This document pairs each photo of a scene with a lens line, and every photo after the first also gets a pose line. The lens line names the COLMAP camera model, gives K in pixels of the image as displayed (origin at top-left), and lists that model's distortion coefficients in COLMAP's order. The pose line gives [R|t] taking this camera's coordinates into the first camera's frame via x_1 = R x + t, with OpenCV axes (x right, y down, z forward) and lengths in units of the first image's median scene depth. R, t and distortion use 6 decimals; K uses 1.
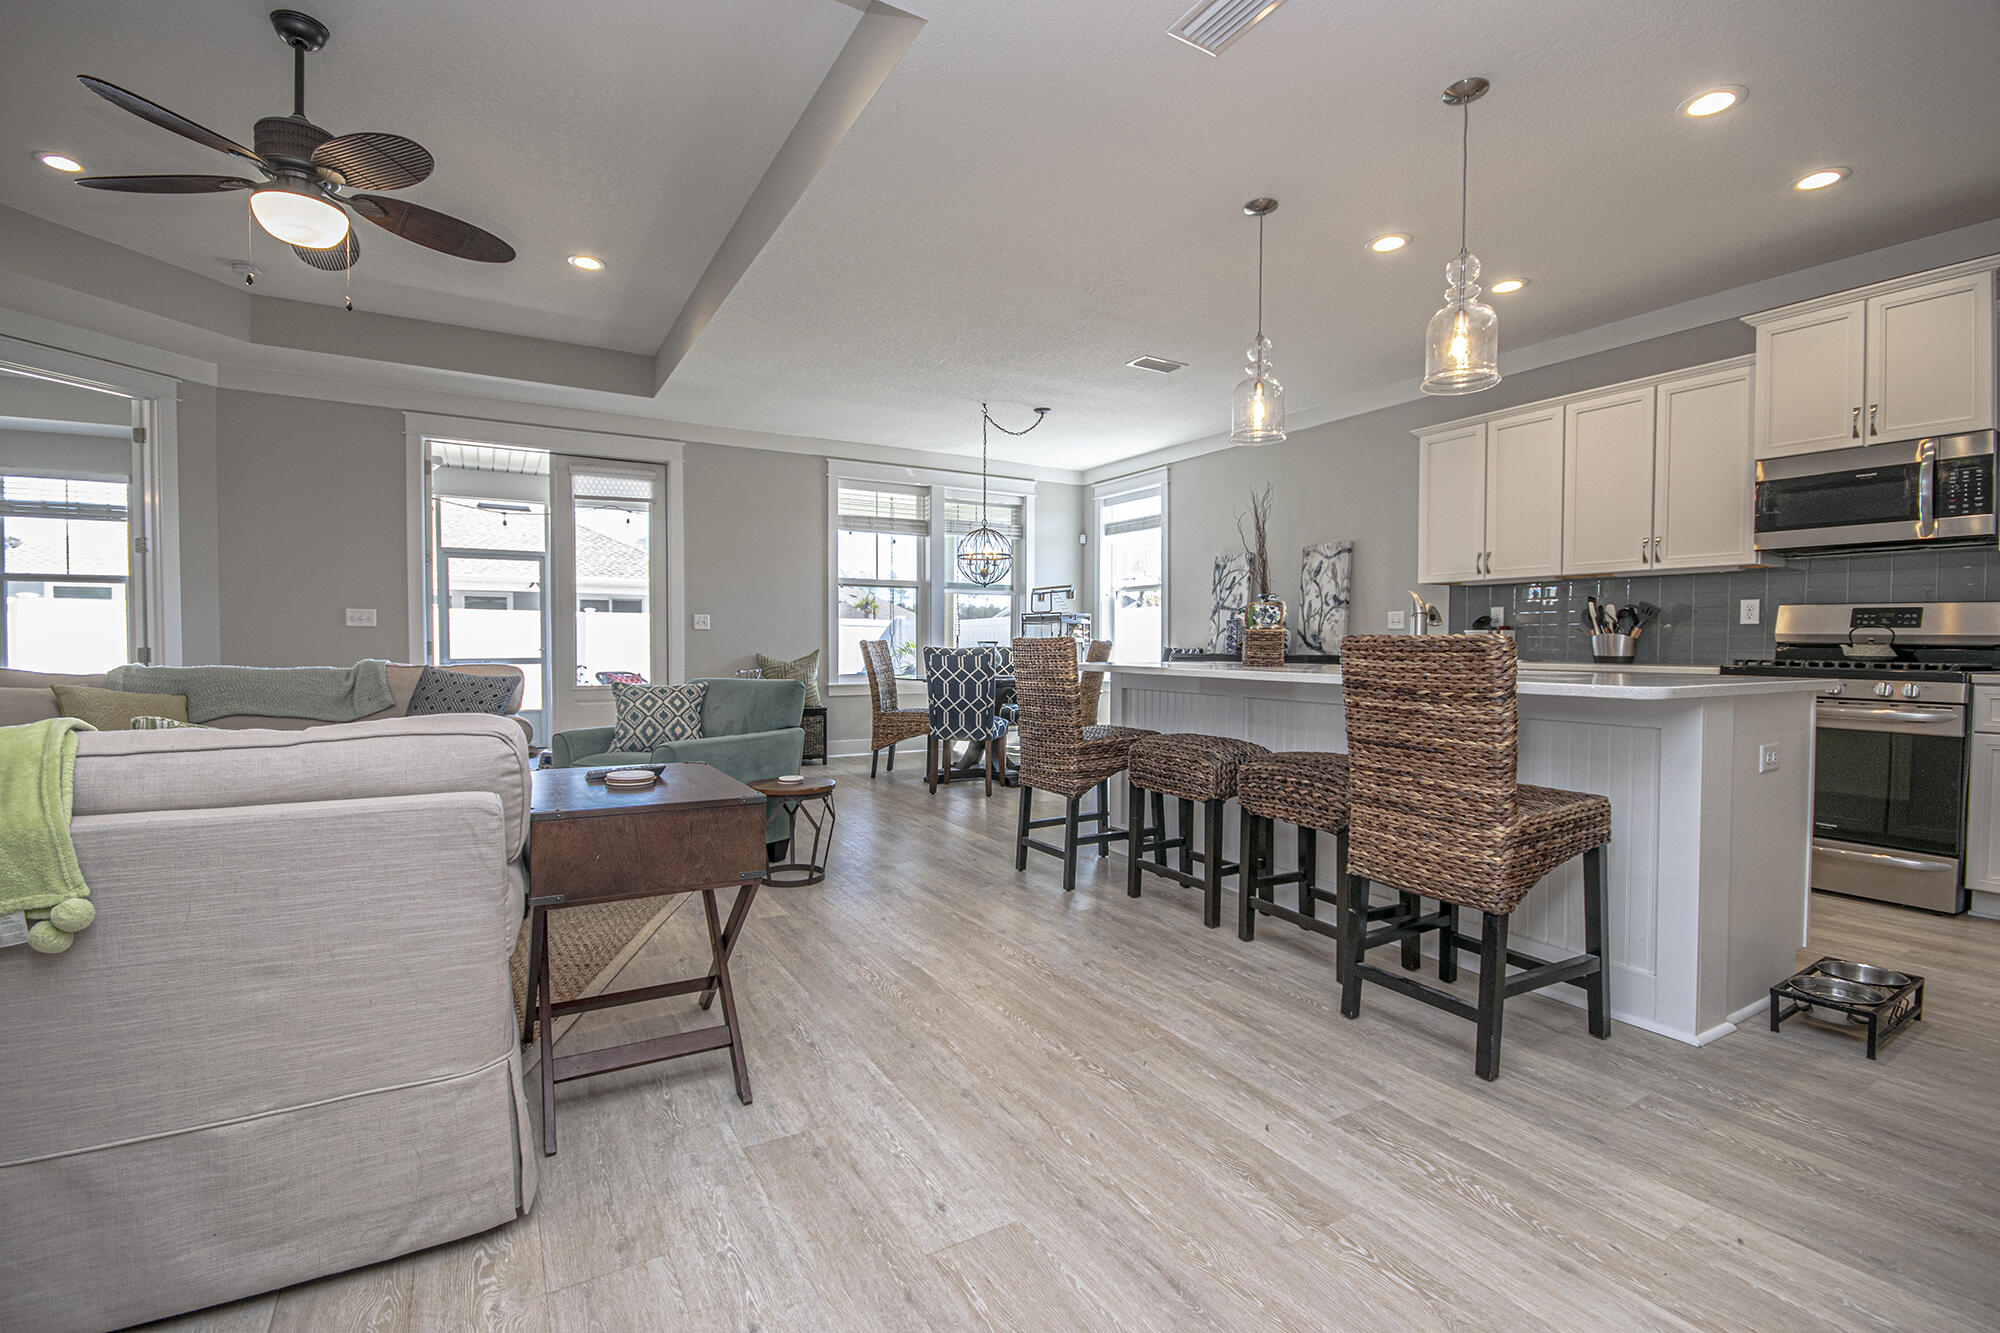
lens RADIAL K [[882.5, 0, 993.6], [0, 882.5, 665.9], [0, 0, 1]] dist [-0.005523, -0.003039]
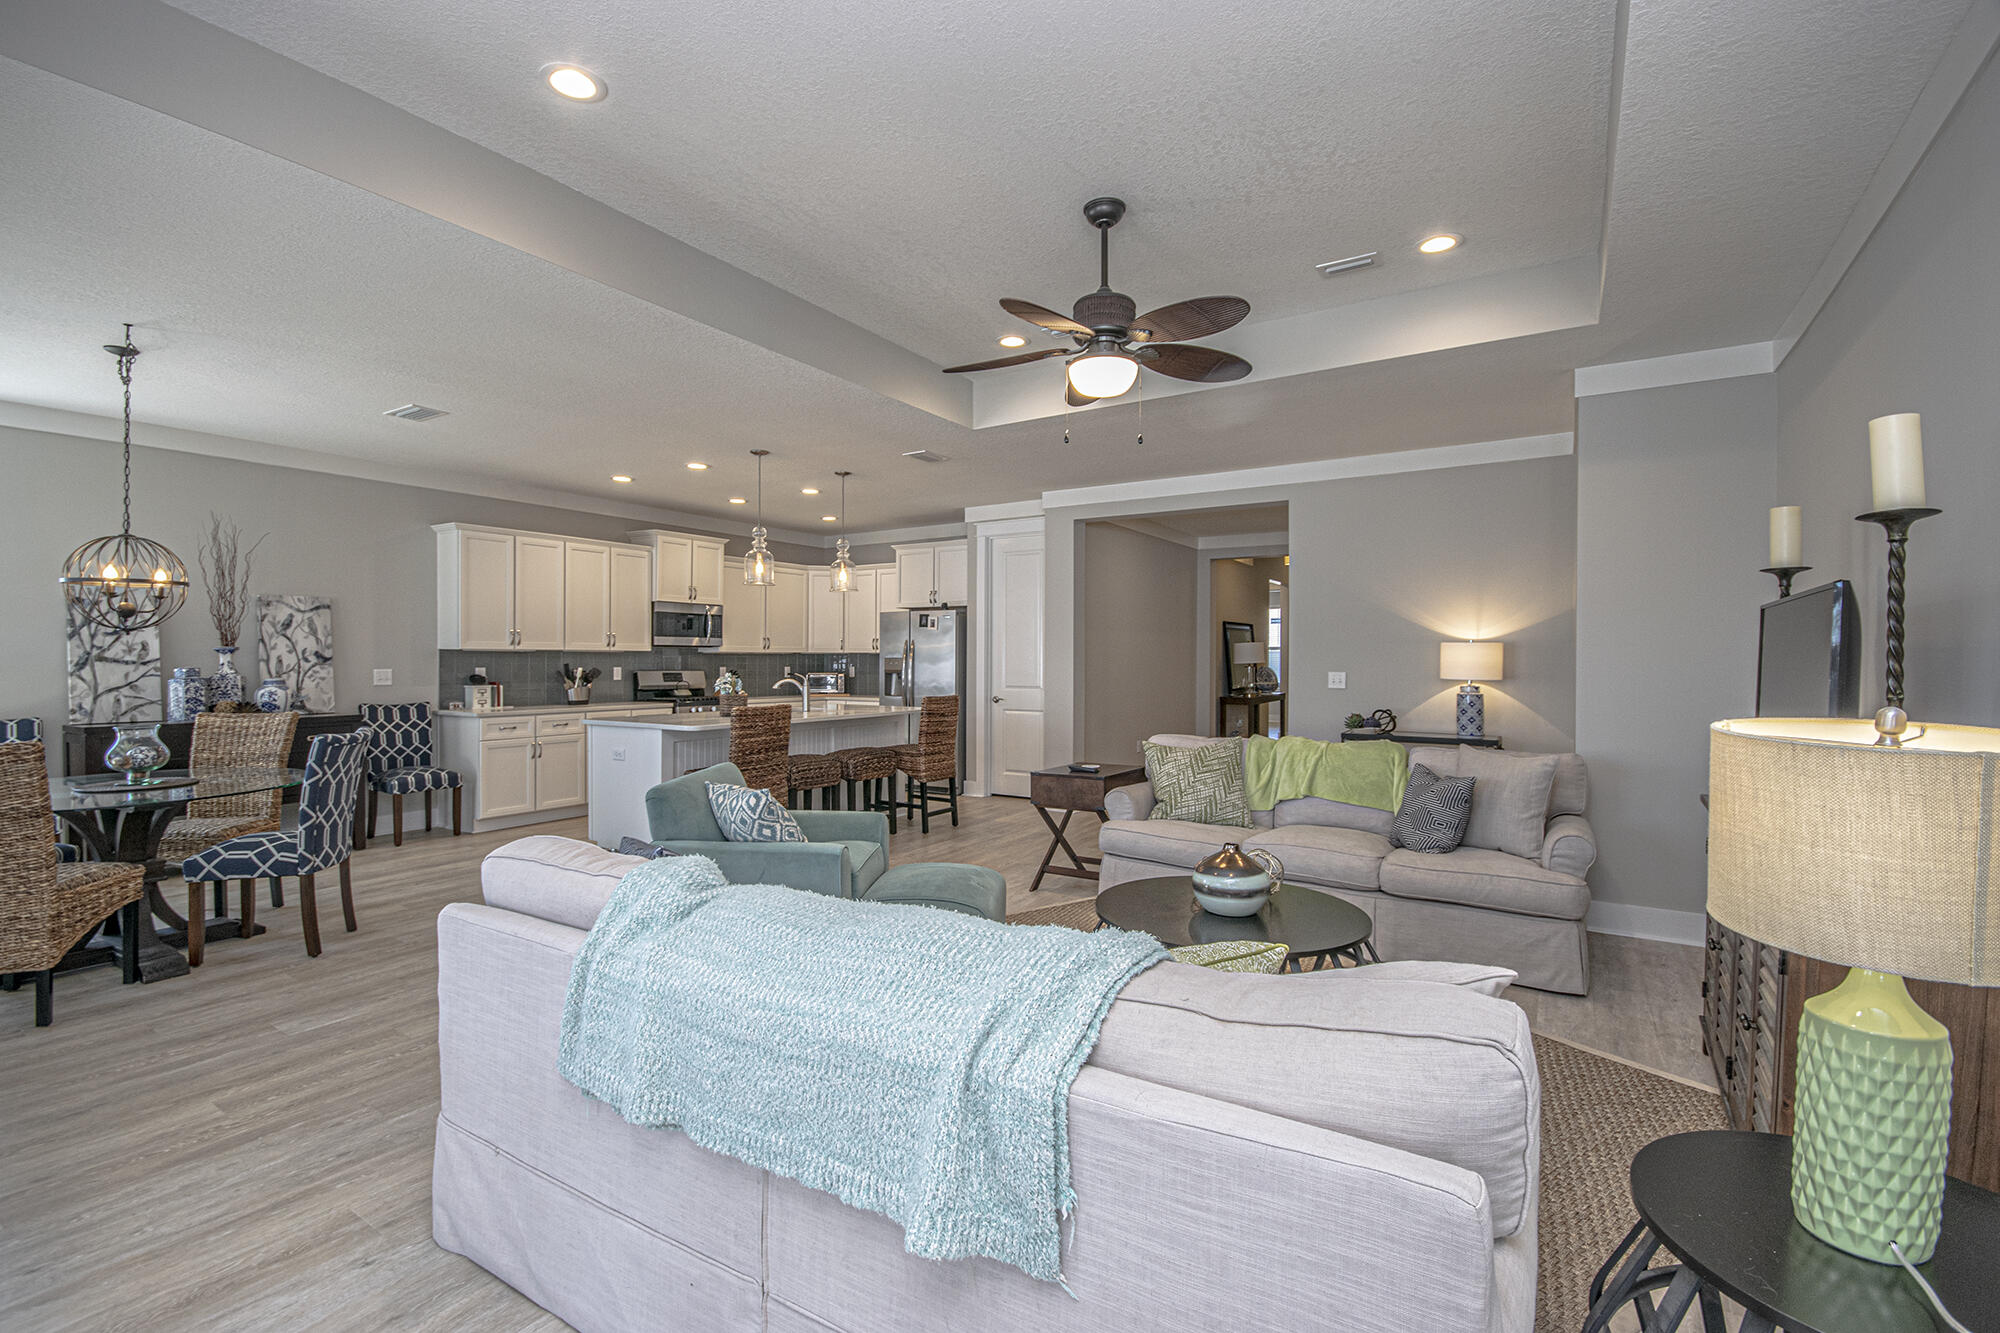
lens RADIAL K [[882.5, 0, 995.2], [0, 882.5, 671.8], [0, 0, 1]] dist [-0.005523, -0.003039]
pose [[-0.456267, -0.015247, 0.889712, -0.797002], [0.021320, 0.999379, 0.028060, -0.067275], [-0.889587, 0.031771, -0.455659, 0.754457]]
